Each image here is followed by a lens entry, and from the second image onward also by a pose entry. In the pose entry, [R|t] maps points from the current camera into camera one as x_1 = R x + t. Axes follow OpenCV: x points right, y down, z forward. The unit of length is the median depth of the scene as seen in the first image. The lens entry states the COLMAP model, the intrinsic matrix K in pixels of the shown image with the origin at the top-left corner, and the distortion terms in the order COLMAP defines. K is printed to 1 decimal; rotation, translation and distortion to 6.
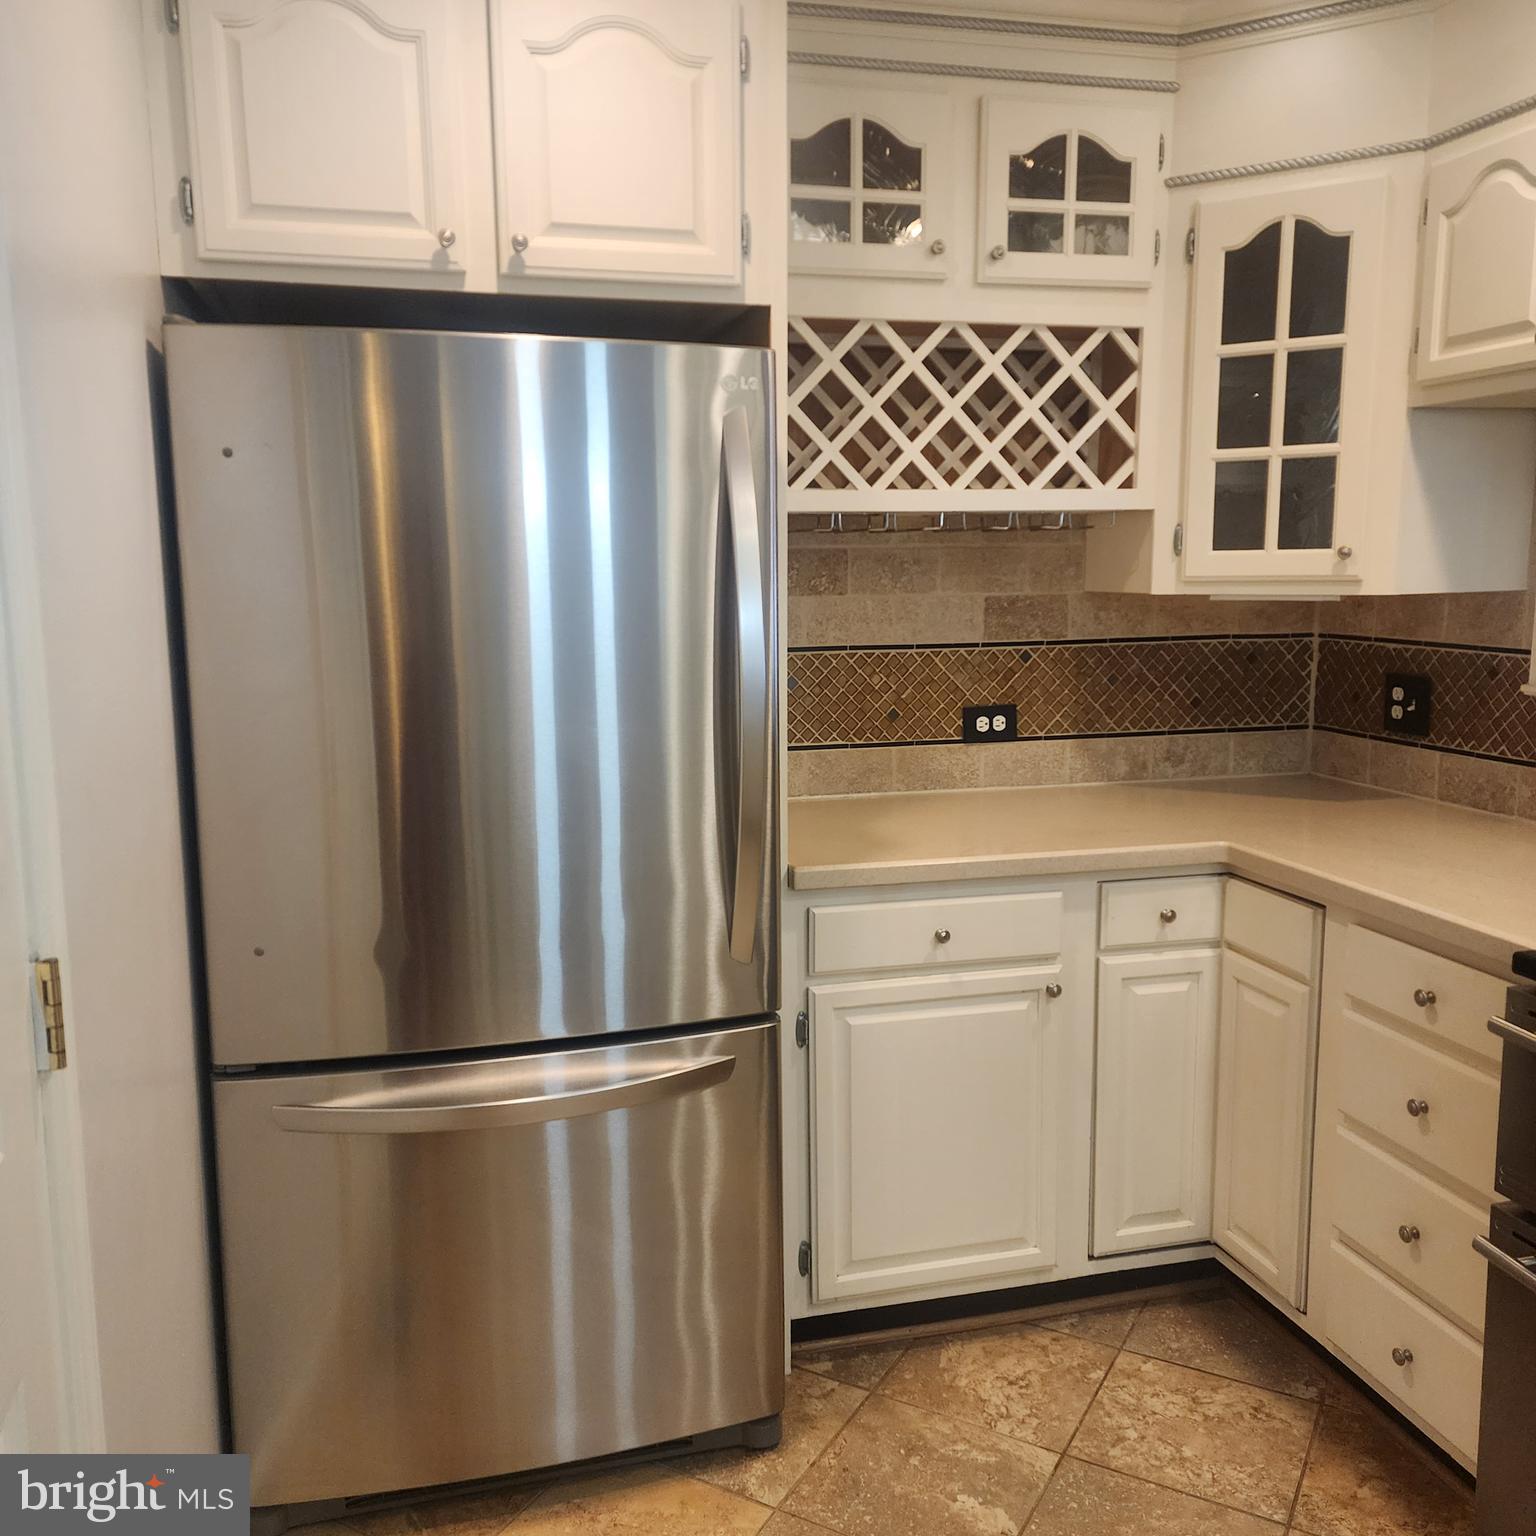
lens RADIAL K [[1329.8, 0, 716.4], [0, 1329.8, 763.3], [0, 0, 1]] dist [0.067683, -0.112262]
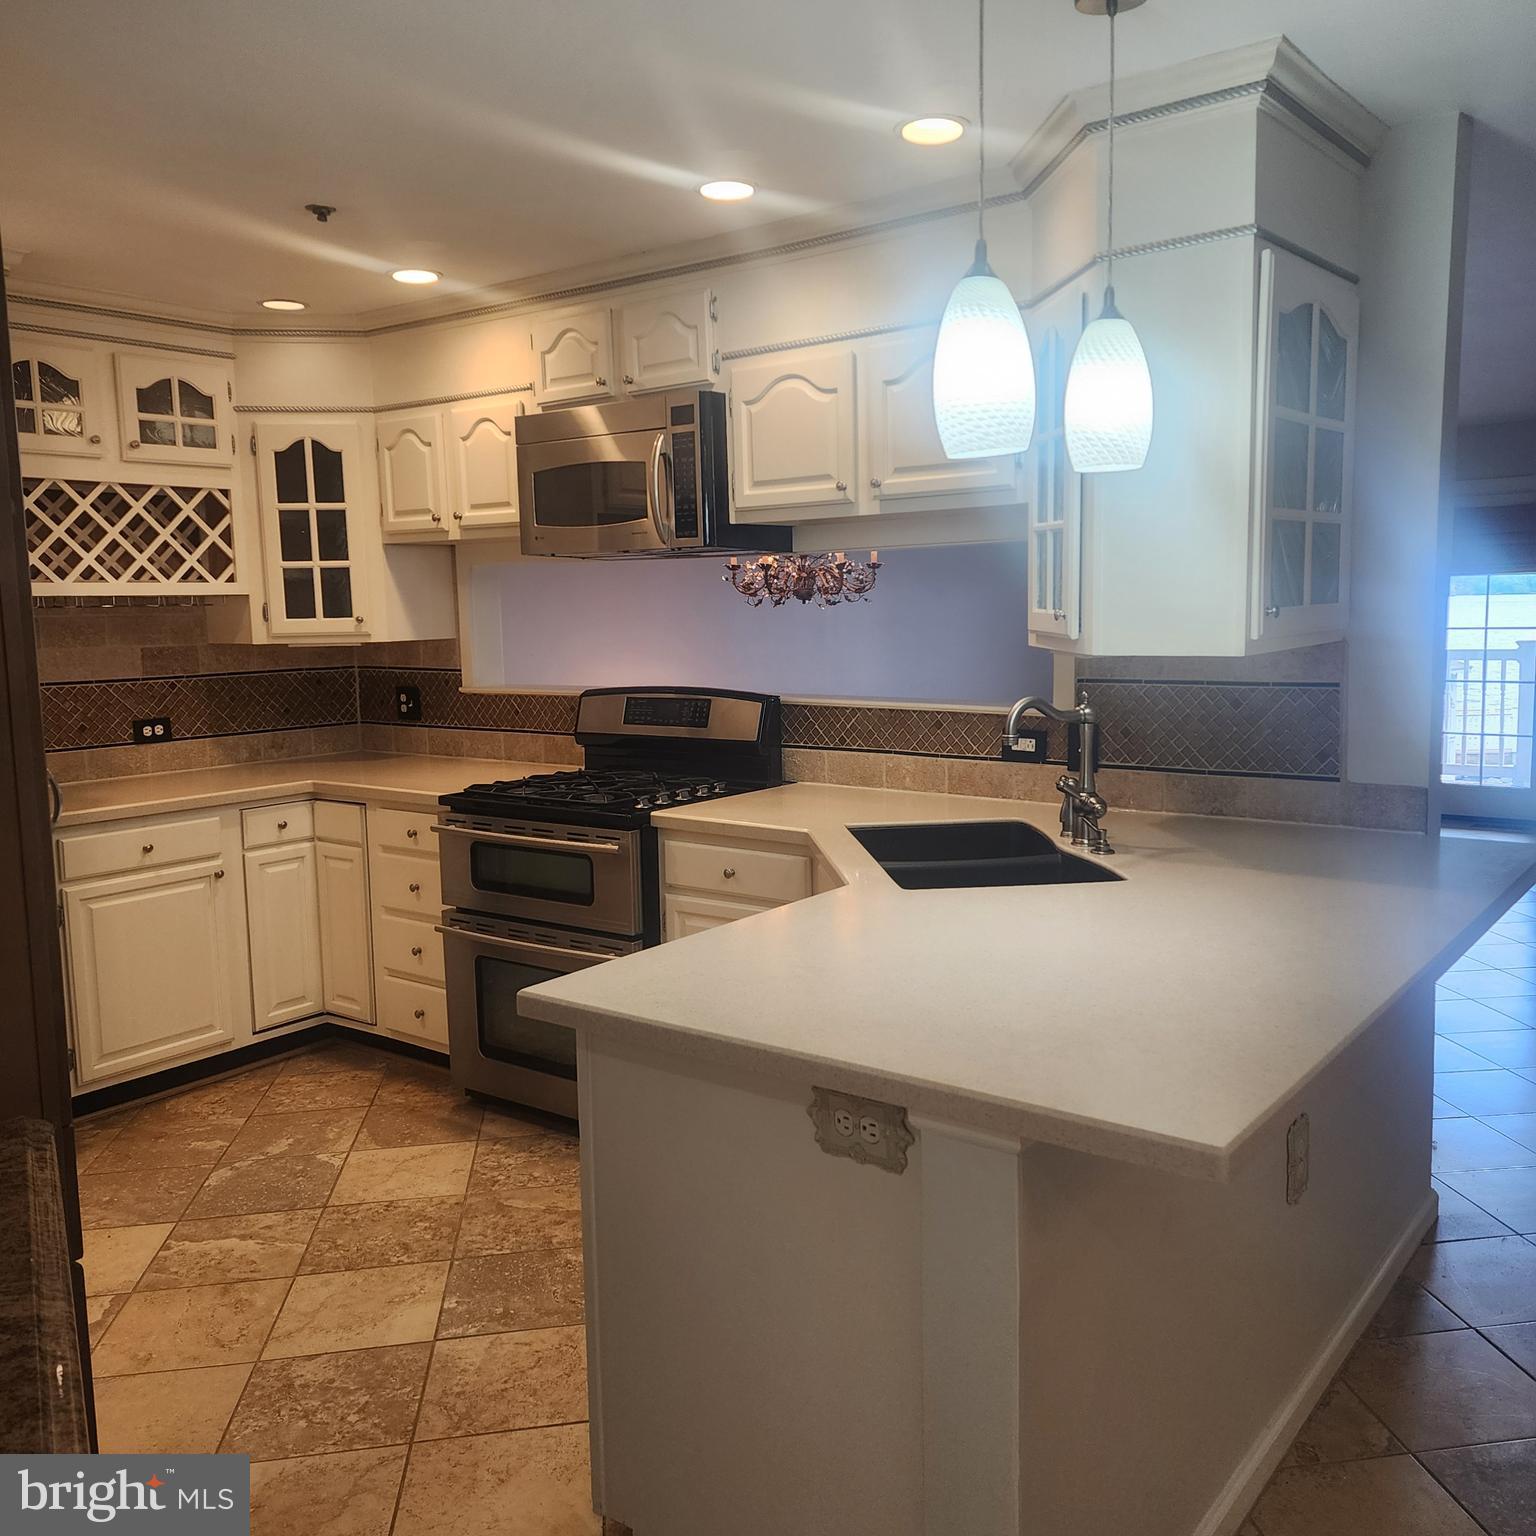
lens RADIAL K [[1382.6, 0, 768.7], [0, 1382.6, 738.4], [0, 0, 1]] dist [0.112780, -0.015063]
pose [[0.779640, -0.071746, 0.622105, -0.291573], [0.107246, 0.994036, -0.019763, 0.100797], [-0.616977, 0.082127, 0.782684, -0.815029]]
